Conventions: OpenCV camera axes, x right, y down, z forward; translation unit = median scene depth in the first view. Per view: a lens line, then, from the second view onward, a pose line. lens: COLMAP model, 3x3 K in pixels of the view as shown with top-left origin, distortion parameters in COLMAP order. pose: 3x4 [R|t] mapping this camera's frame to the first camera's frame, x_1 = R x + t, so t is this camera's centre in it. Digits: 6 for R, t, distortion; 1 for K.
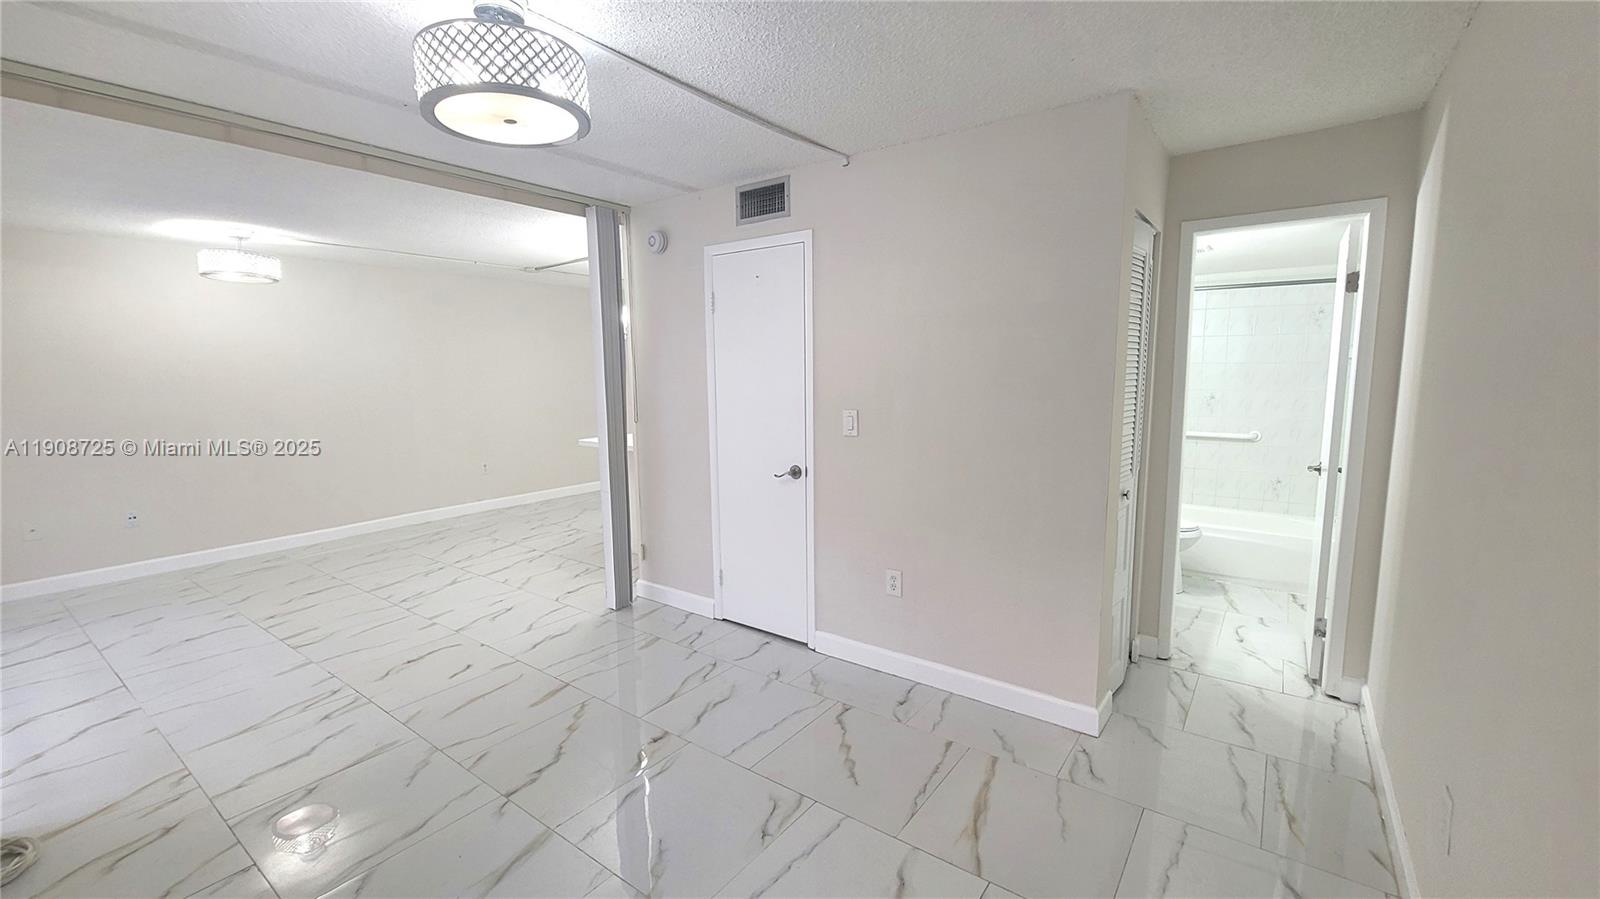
lens RADIAL K [[655.7, 0, 804.6], [0, 655.7, 456.4], [0, 0, 1]] dist [-0.001322, -0.000669]
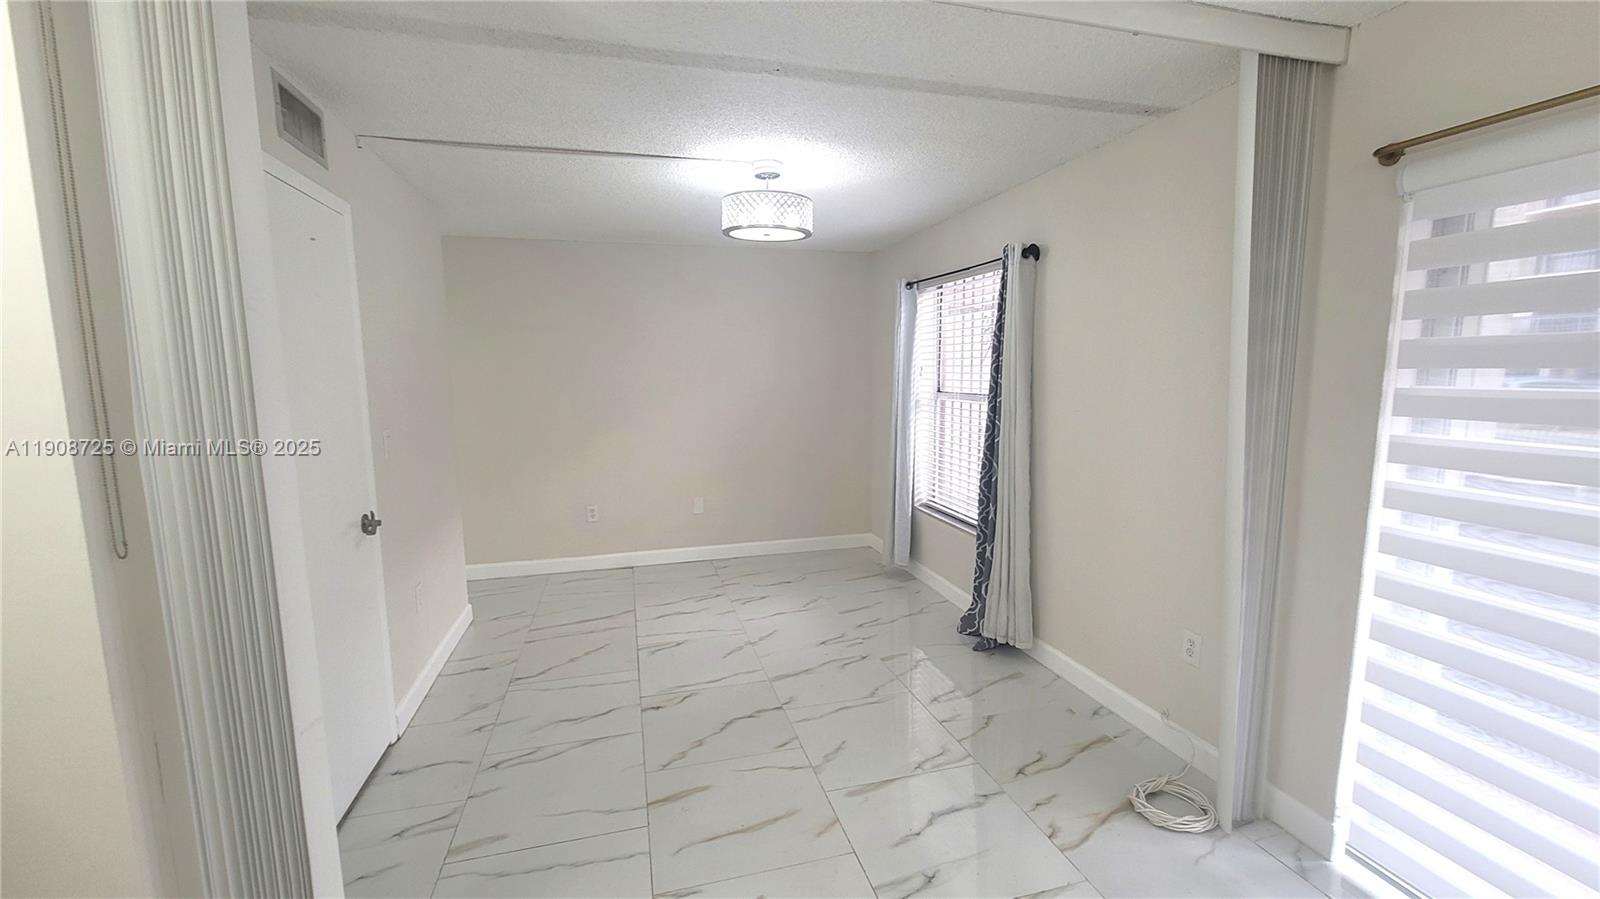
lens RADIAL K [[655.7, 0, 804.6], [0, 655.7, 456.4], [0, 0, 1]] dist [-0.001322, -0.000669]
pose [[-0.785197, -0.063401, 0.615992, -0.978348], [0.099015, 0.969092, 0.225956, -0.191162], [-0.611279, 0.238413, -0.754651, 1.428131]]
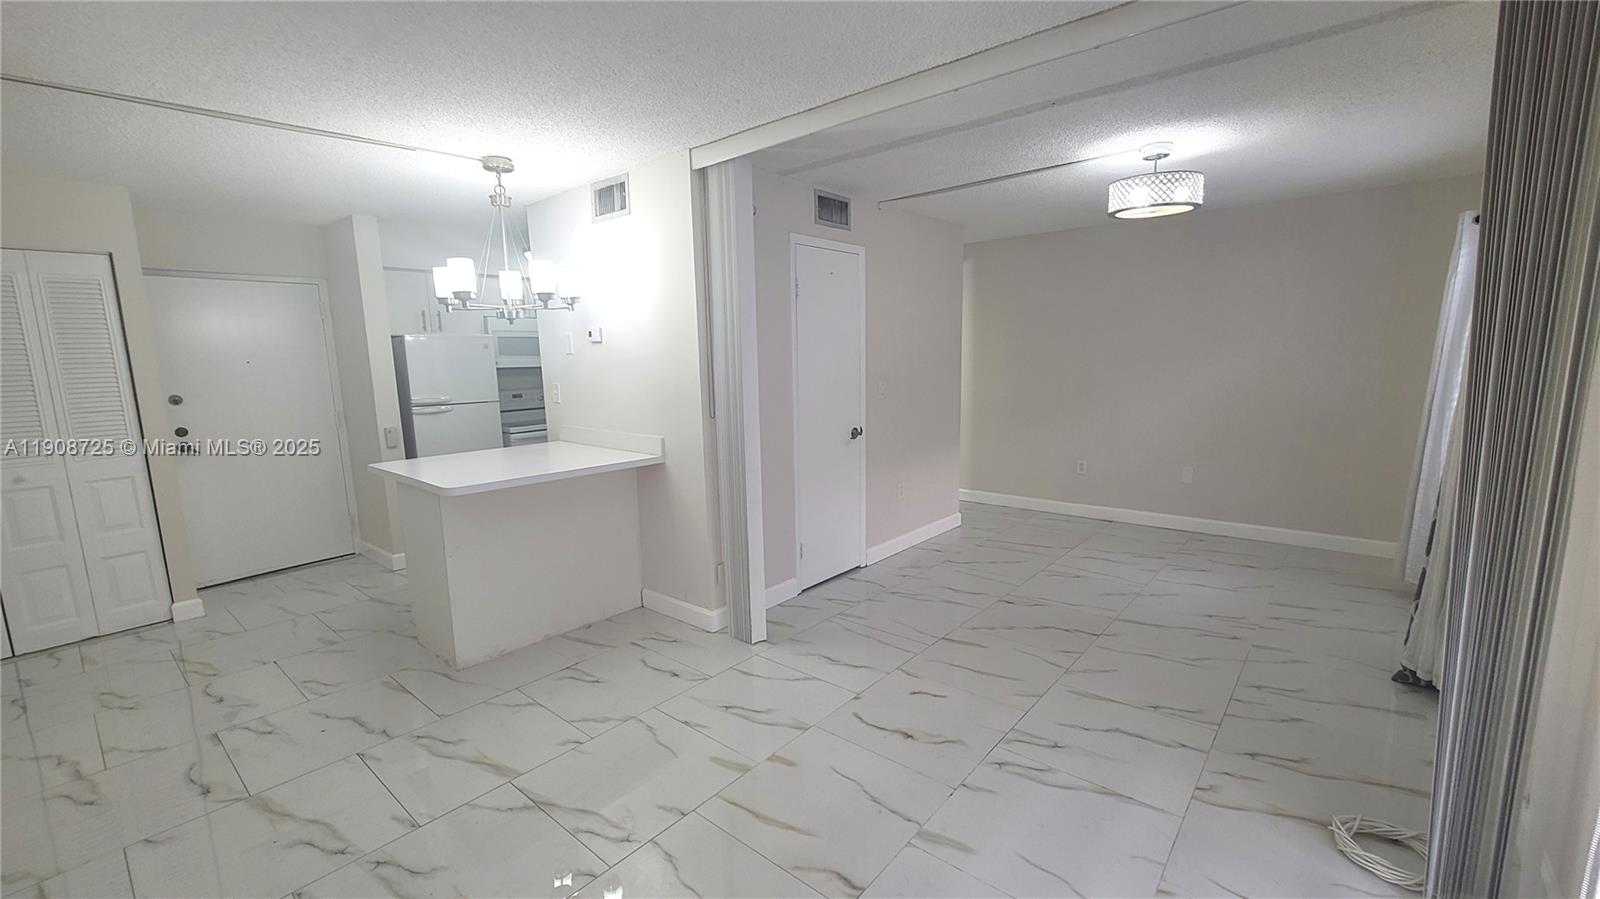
lens RADIAL K [[655.7, 0, 804.6], [0, 655.7, 456.4], [0, 0, 1]] dist [-0.001322, -0.000669]
pose [[0.073437, -0.145955, 0.986562, -1.482681], [0.155033, 0.978878, 0.133278, -0.134709], [-0.985176, 0.143162, 0.094513, 1.136725]]
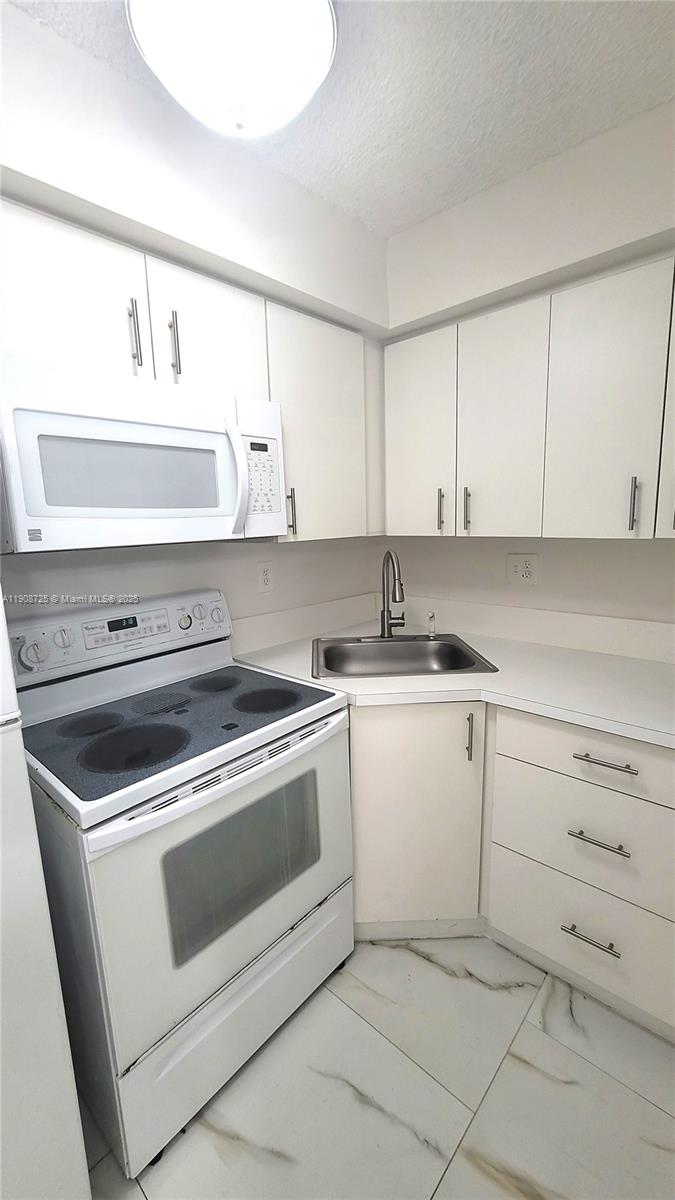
lens RADIAL K [[490.5, 0, 335.0], [0, 490.5, 601.1], [0, 0, 1]] dist [-0.003002, 0.000724]
pose [[0.109313, -0.168675, 0.979591, -0.069706], [0.165239, 0.974869, 0.149423, -0.246303], [-0.980177, 0.145533, 0.134438, 1.847091]]
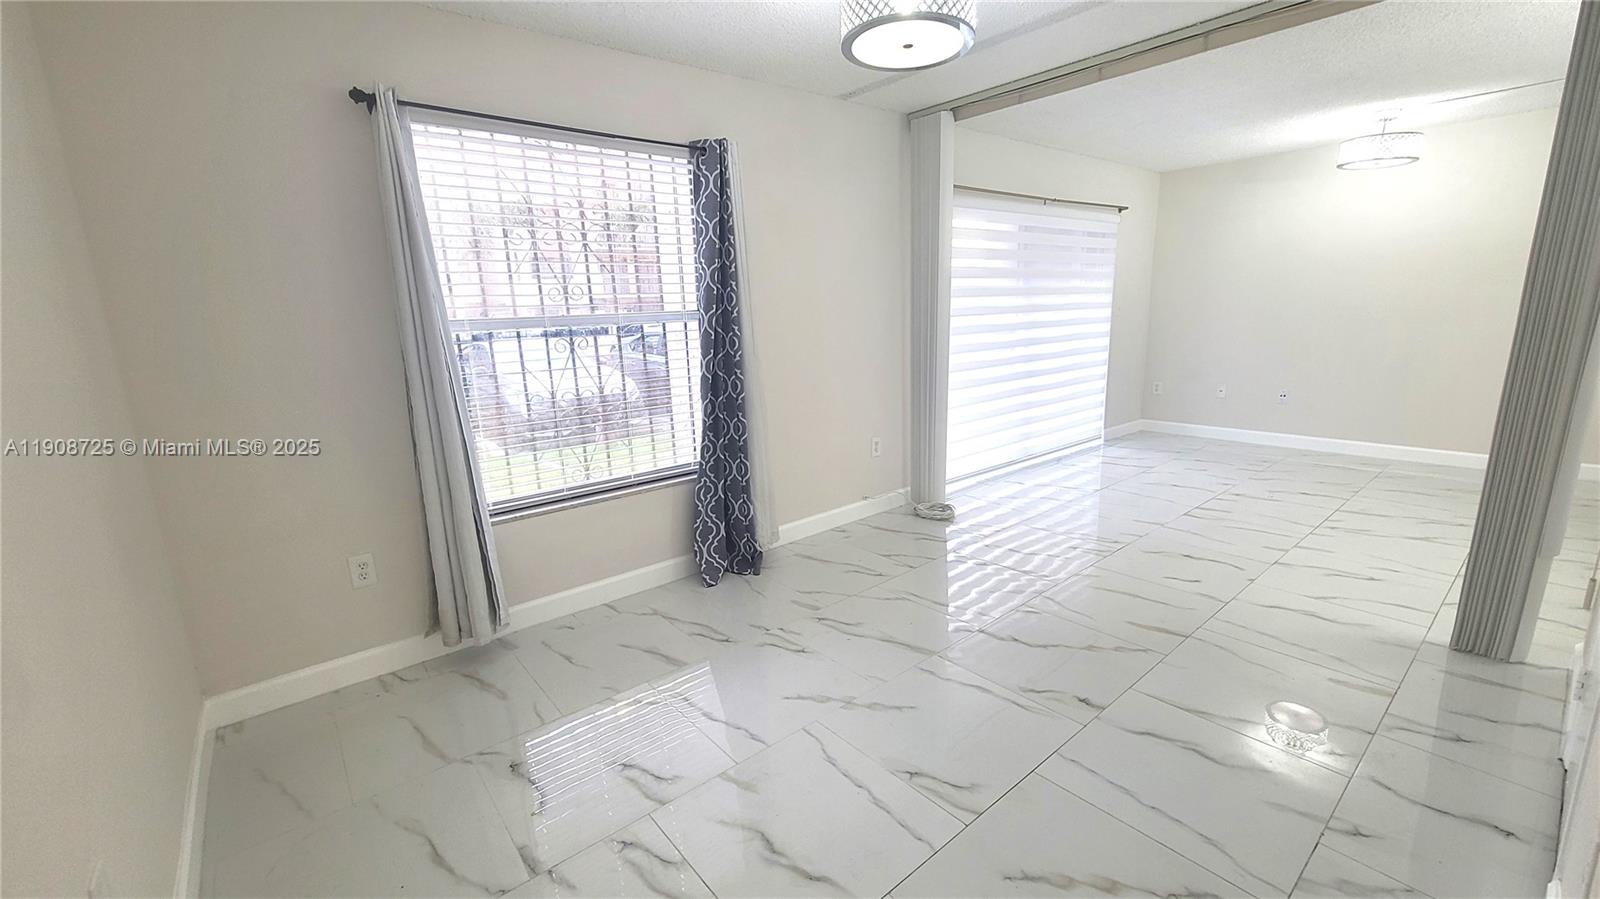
lens RADIAL K [[655.7, 0, 804.6], [0, 655.7, 456.4], [0, 0, 1]] dist [-0.001322, -0.000669]
pose [[-0.243419, 0.234475, -0.941153, 0.526202], [-0.090388, 0.960633, 0.262705, -0.055277], [0.965700, 0.149016, -0.212643, 0.703874]]
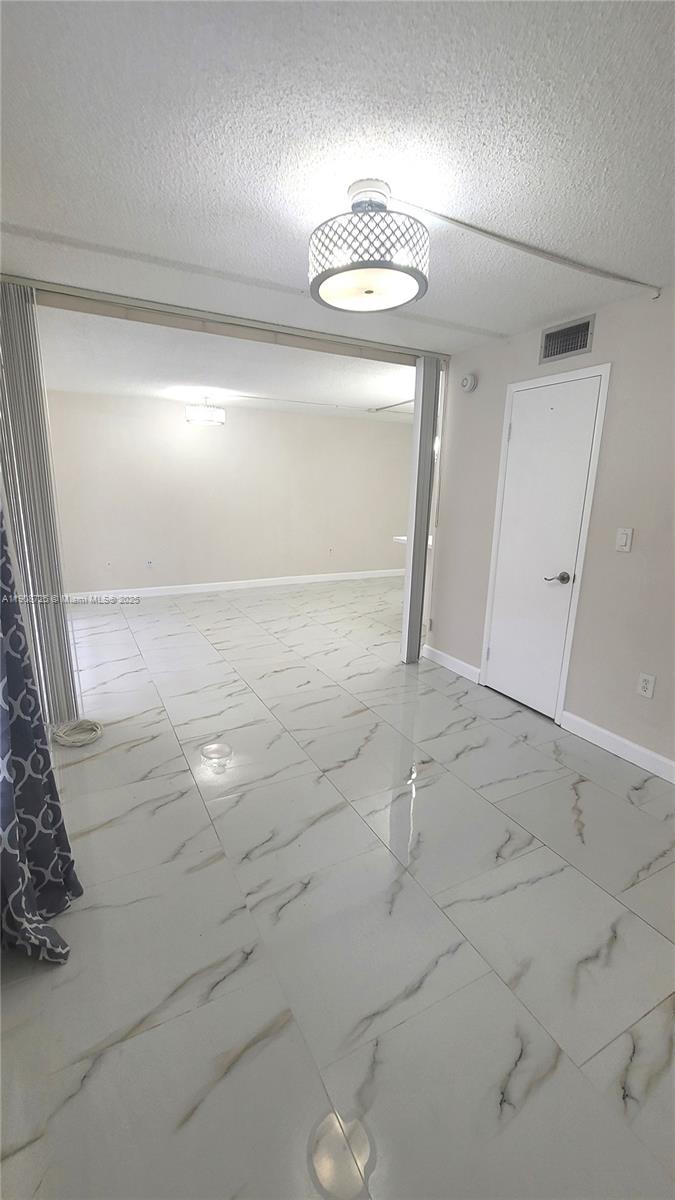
lens RADIAL K [[492.8, 0, 332.3], [0, 492.8, 601.8], [0, 0, 1]] dist [-0.001744, 0.000223]
pose [[0.895772, 0.130254, -0.425002, -0.005297], [-0.089266, 0.989339, 0.115066, 0.001817], [0.435459, -0.065135, 0.897849, 0.017247]]
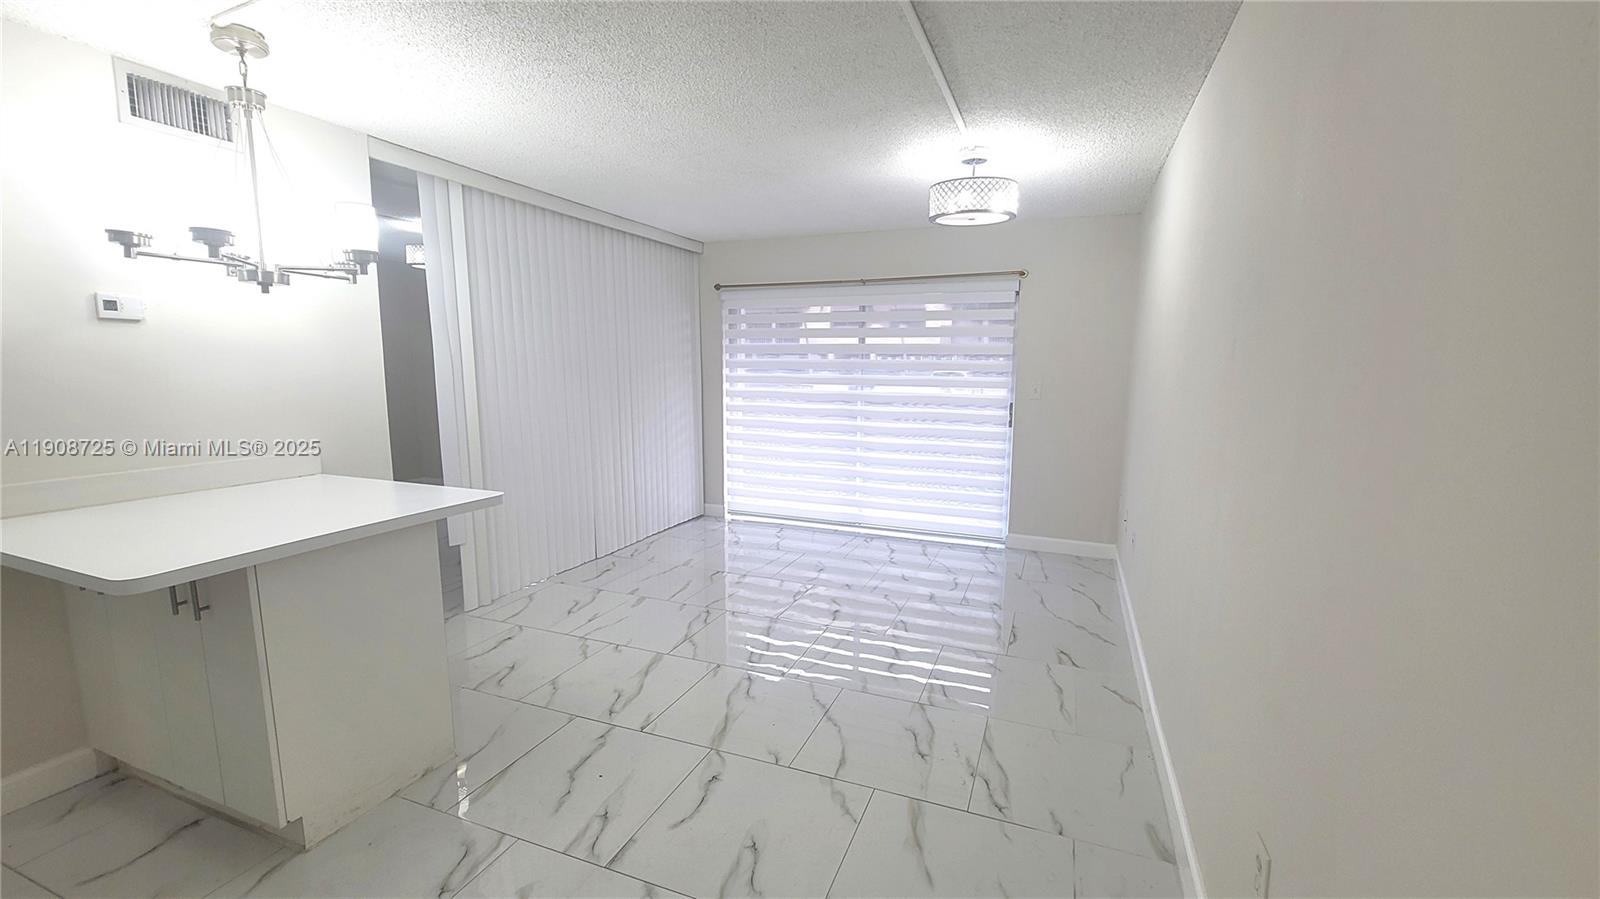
lens RADIAL K [[653.1, 0, 806.2], [0, 653.1, 456.3], [0, 0, 1]] dist [-0.000146, -0.000178]
pose [[-0.967710, 0.041763, -0.248583, -0.764296], [-0.029223, 0.960942, 0.275203, -0.328768], [0.250367, 0.273581, -0.928693, 2.587334]]
